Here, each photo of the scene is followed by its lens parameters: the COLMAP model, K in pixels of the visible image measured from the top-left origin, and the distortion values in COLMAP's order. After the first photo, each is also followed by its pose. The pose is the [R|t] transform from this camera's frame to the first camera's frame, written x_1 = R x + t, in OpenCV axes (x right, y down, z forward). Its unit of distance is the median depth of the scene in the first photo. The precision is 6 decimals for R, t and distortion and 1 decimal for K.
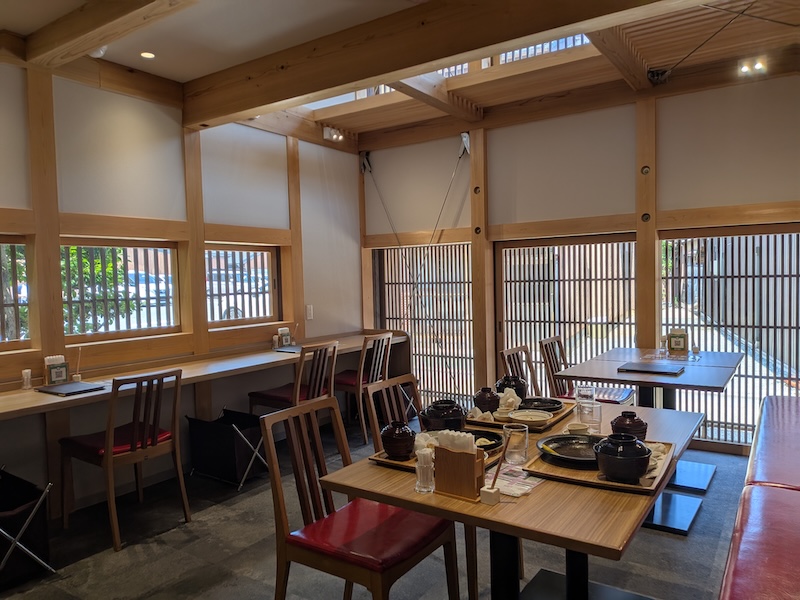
lens RADIAL K [[567.0, 0, 416.1], [0, 567.0, 301.7], [0, 0, 1]] dist [0.001972, -0.001459]
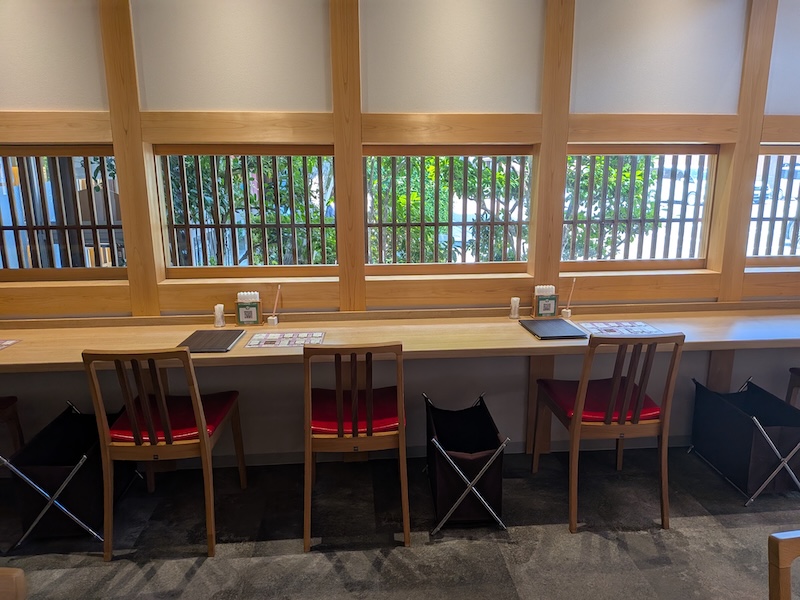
lens RADIAL K [[567.0, 0, 416.1], [0, 567.0, 301.7], [0, 0, 1]] dist [0.001972, -0.001459]
pose [[0.613455, 0.196281, -0.764949, -0.083686], [-0.057993, 0.977202, 0.204236, -0.045894], [0.787598, -0.080927, 0.610852, 0.298898]]
